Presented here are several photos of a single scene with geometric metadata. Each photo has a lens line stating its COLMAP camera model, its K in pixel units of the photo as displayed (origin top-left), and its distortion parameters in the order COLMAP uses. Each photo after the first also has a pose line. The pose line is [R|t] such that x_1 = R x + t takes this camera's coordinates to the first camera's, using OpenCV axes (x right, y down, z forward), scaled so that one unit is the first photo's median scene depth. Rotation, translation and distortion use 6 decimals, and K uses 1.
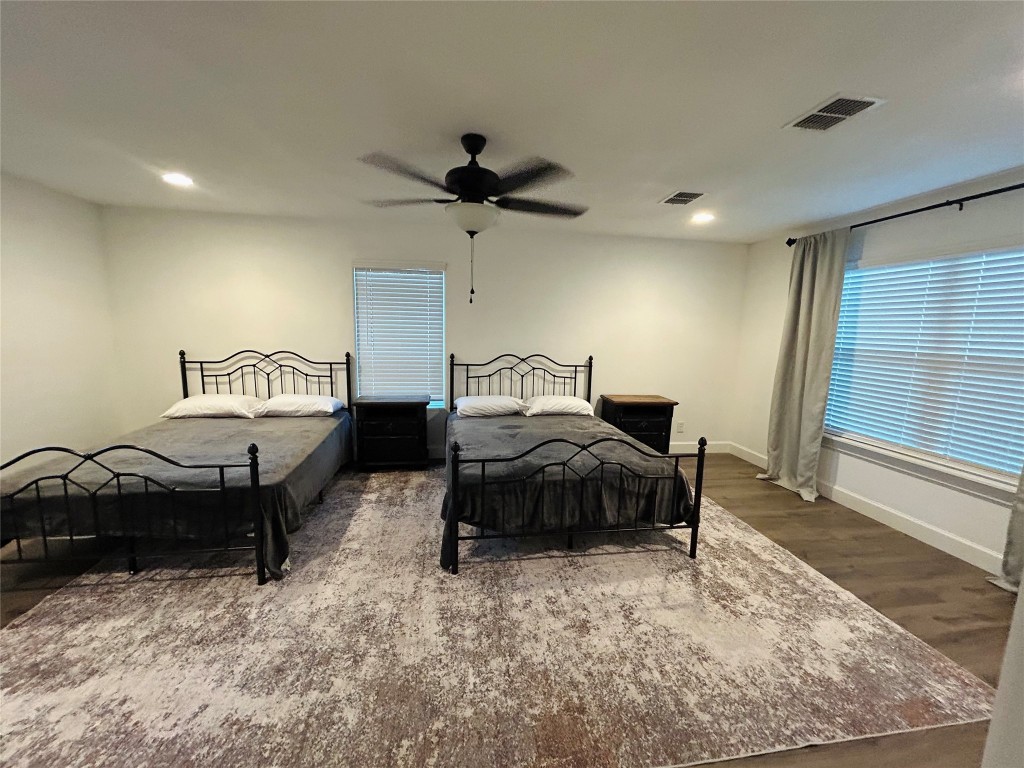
lens RADIAL K [[416.0, 0, 512.7], [0, 416.0, 389.4], [0, 0, 1]] dist [-0.002616, 0.001493]
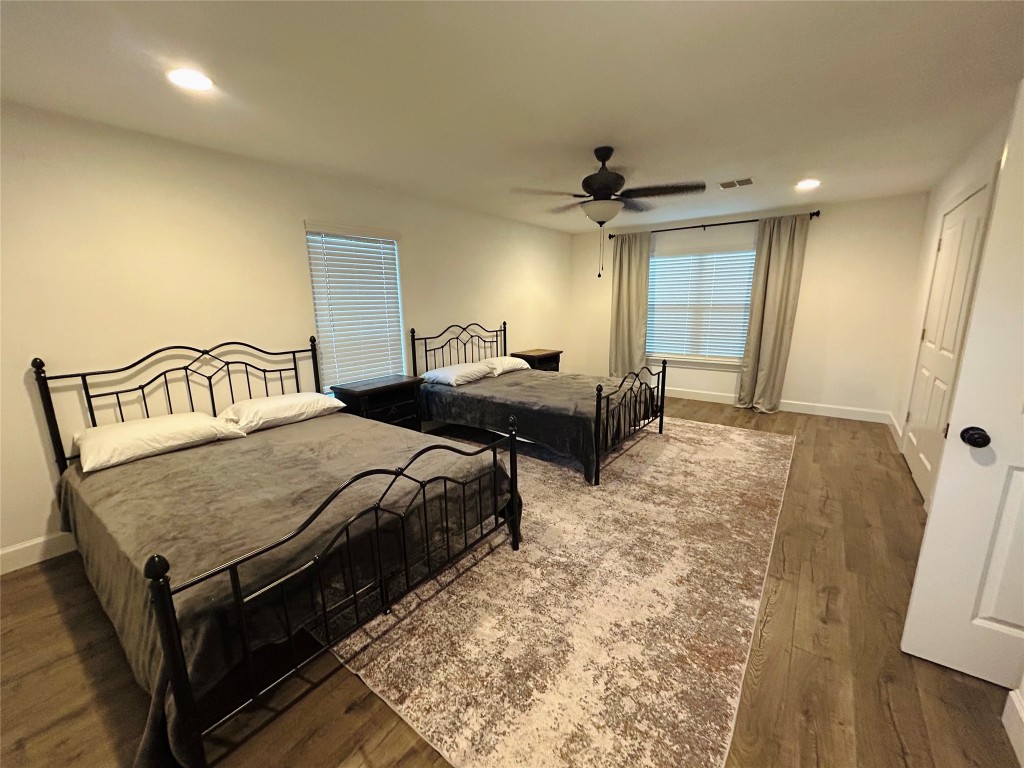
lens RADIAL K [[416.0, 0, 524.5], [0, 416.0, 385.1], [0, 0, 1]] dist [-0.002616, 0.001493]
pose [[0.703029, -0.176512, 0.688907, -0.816125], [0.145934, 0.983900, 0.103170, -0.022396], [-0.696027, 0.028003, 0.717470, 0.156985]]
